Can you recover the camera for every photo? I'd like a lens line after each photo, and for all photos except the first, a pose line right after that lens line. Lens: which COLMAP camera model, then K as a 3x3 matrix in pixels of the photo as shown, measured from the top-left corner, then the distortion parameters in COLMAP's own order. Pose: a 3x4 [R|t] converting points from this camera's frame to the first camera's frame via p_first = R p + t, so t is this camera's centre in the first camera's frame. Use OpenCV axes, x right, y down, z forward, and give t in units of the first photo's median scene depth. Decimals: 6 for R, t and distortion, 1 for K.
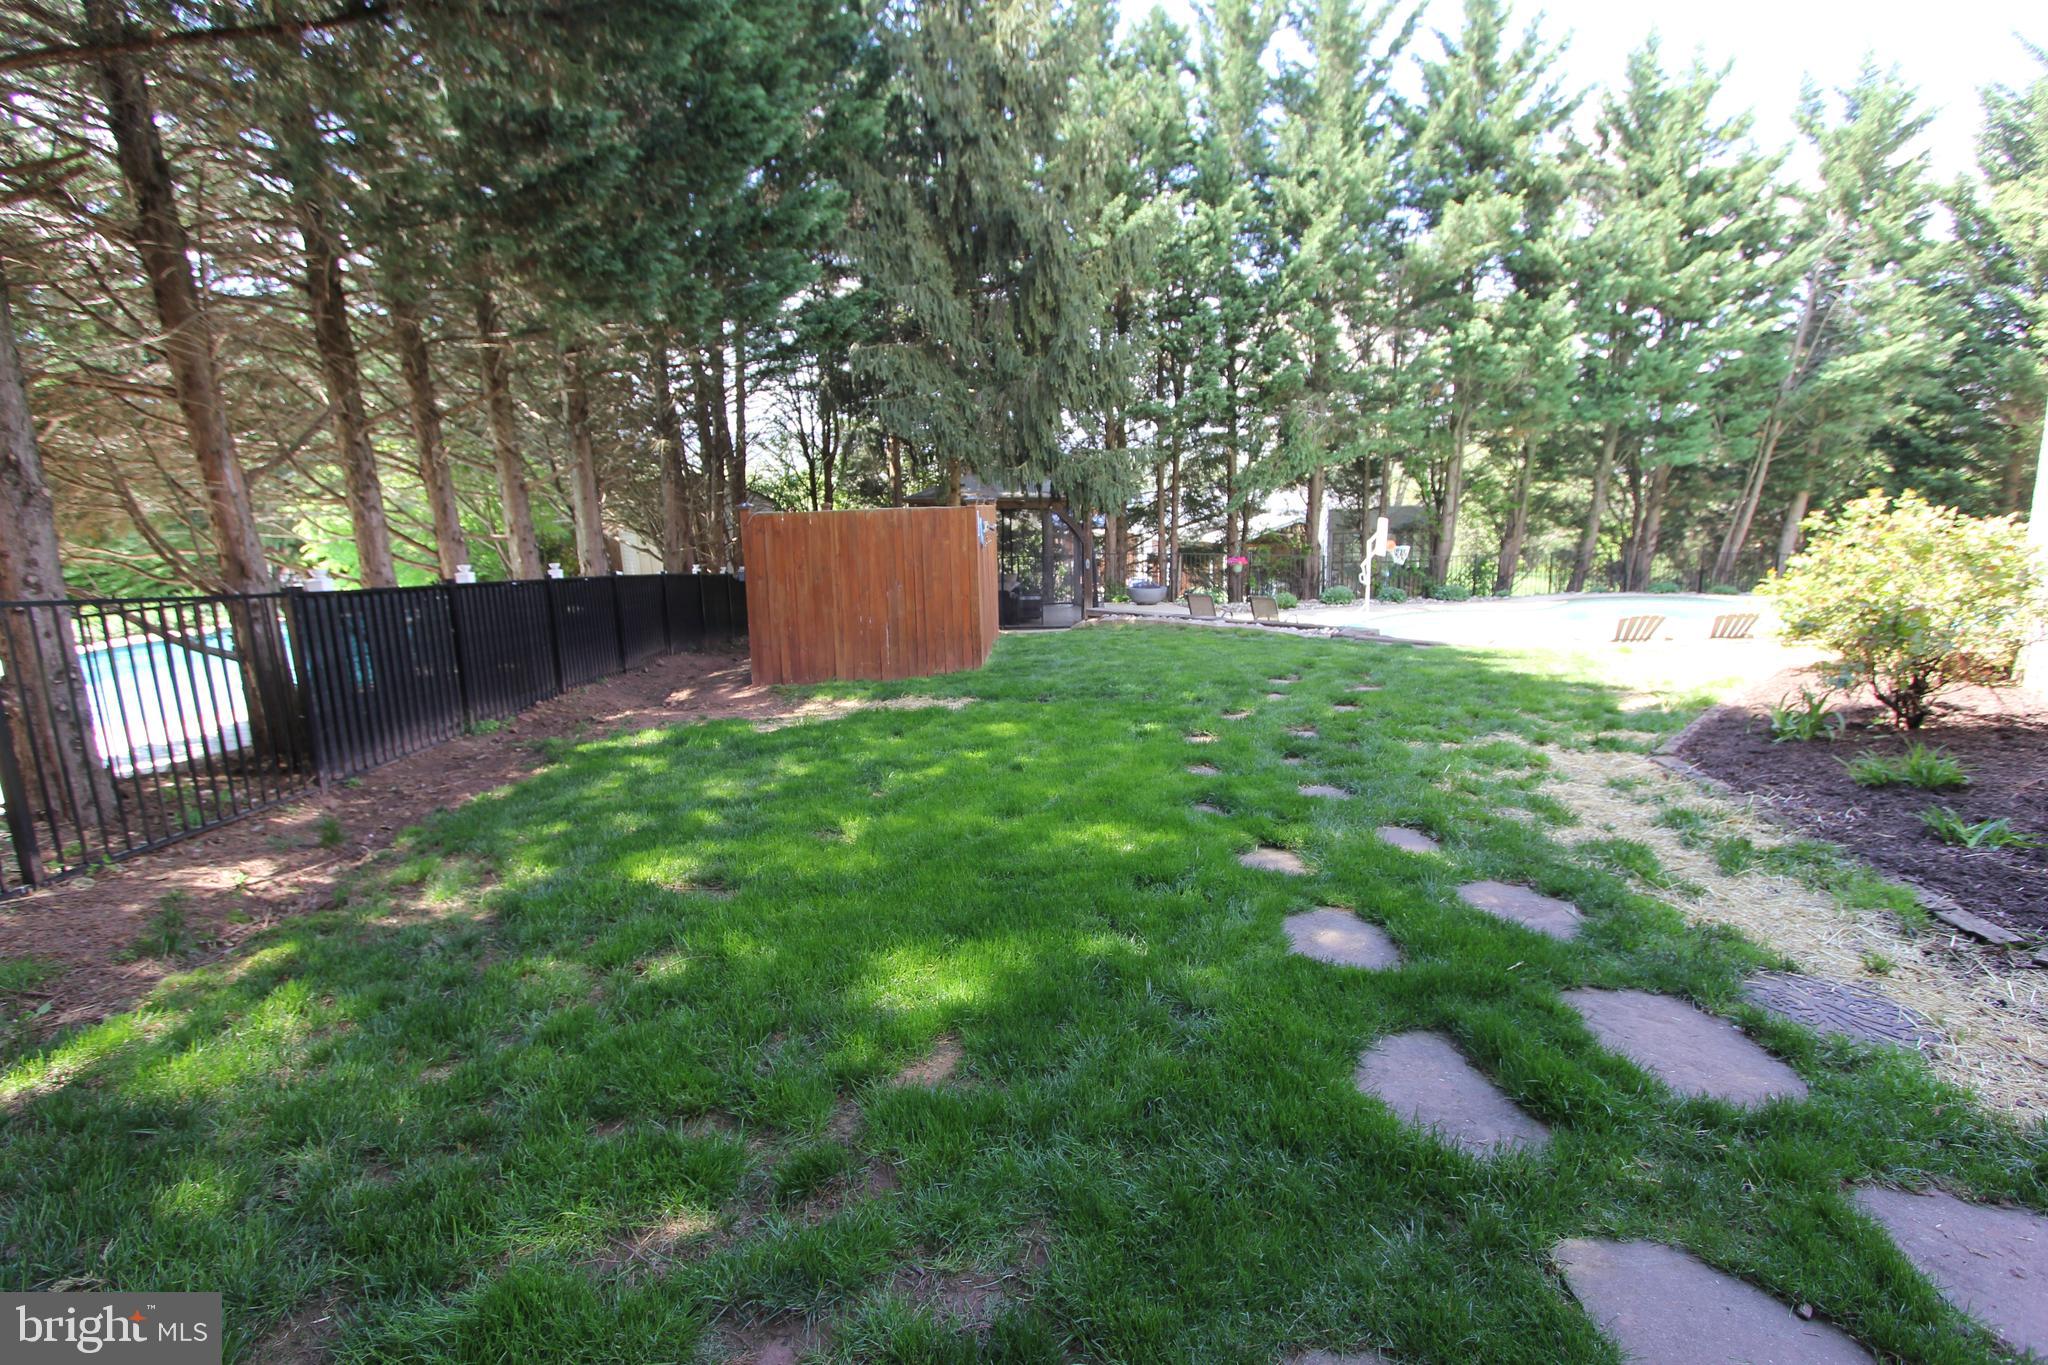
lens RADIAL K [[958.4, 0, 1020.1], [0, 958.4, 679.9], [0, 0, 1]] dist [-0.017035, 0.002193]
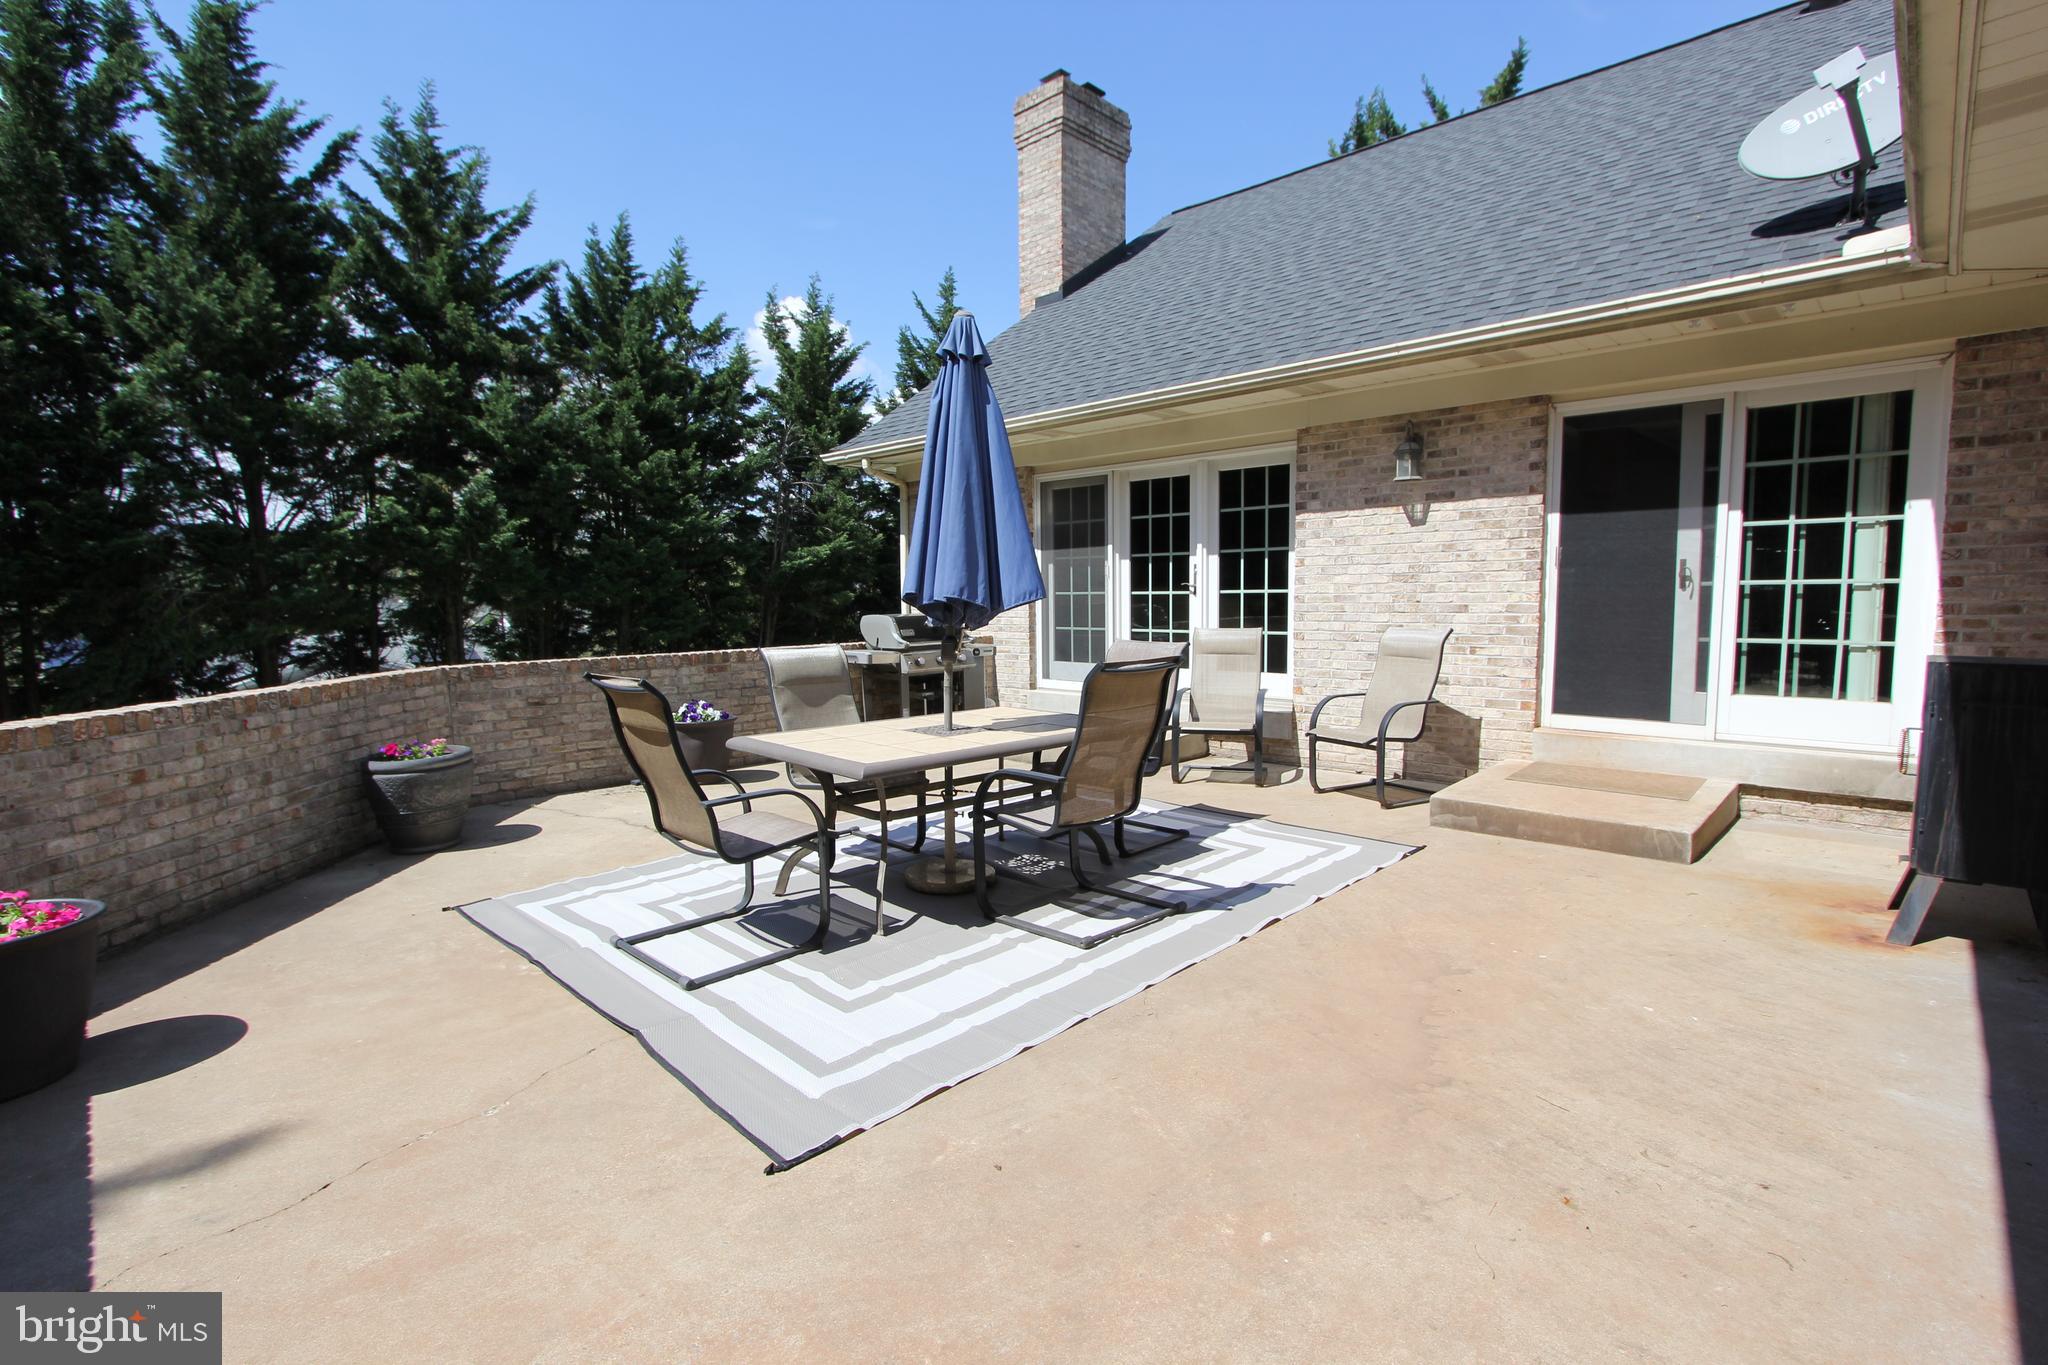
lens RADIAL K [[953.2, 0, 1035.2], [0, 953.2, 688.7], [0, 0, 1]] dist [-0.019082, 0.000407]
pose [[0.735801, -0.049181, 0.675409, 0.290422], [0.115423, 0.991874, -0.053519, -0.076976], [-0.667288, 0.117337, 0.735499, -0.020405]]
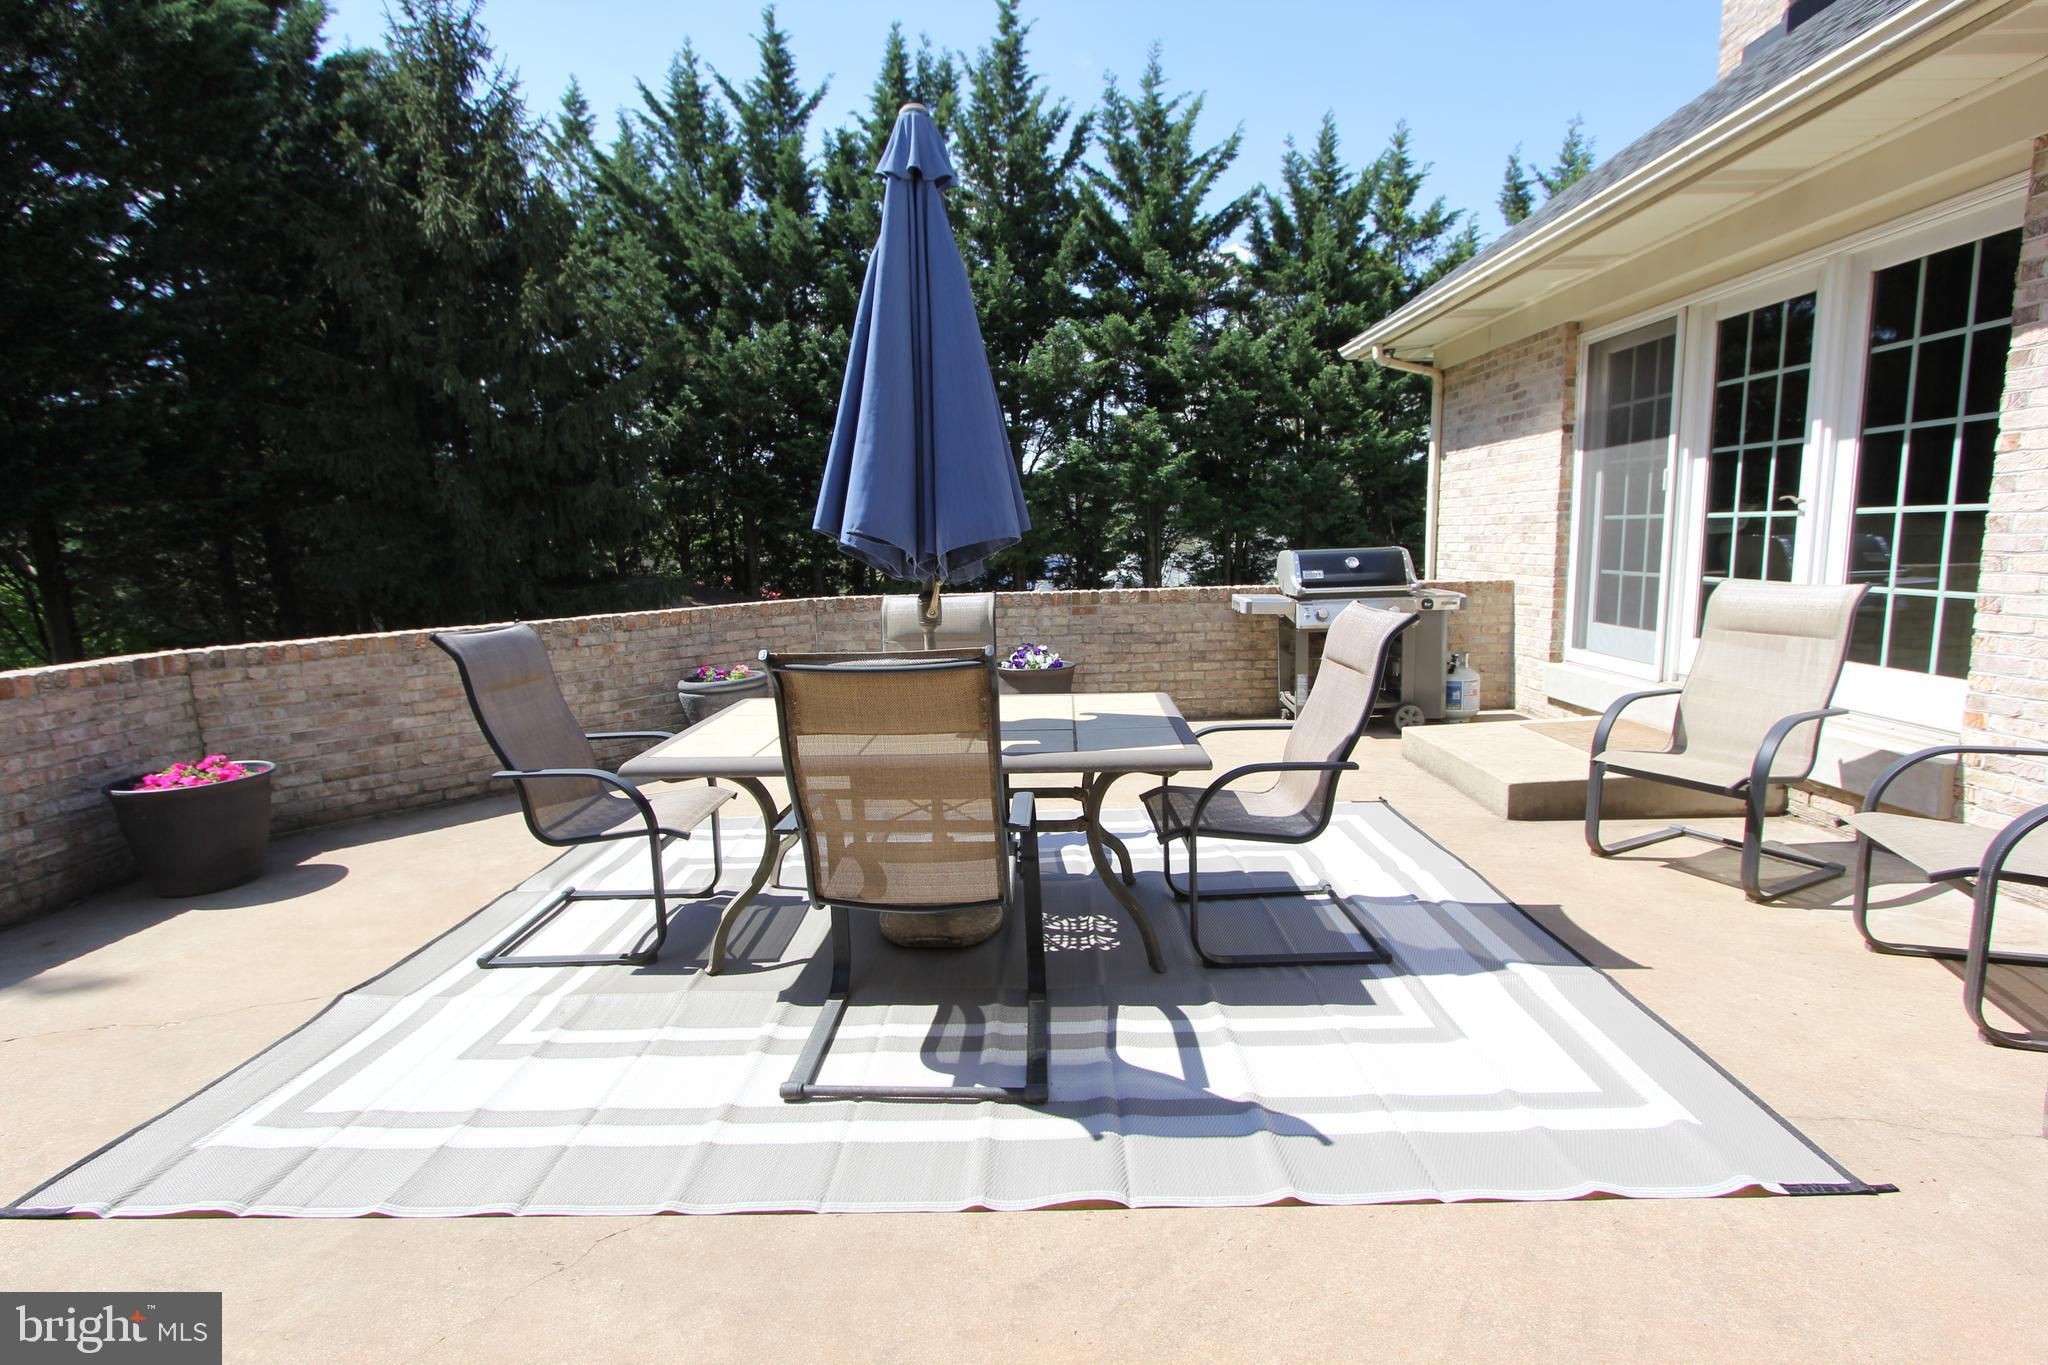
lens RADIAL K [[958.4, 0, 1020.1], [0, 958.4, 679.9], [0, 0, 1]] dist [-0.017035, 0.002193]
pose [[0.996769, 0.010921, -0.079579, 0.451798], [-0.013310, 0.999474, -0.029559, -0.084137], [0.079214, 0.030522, 0.996390, -0.002392]]
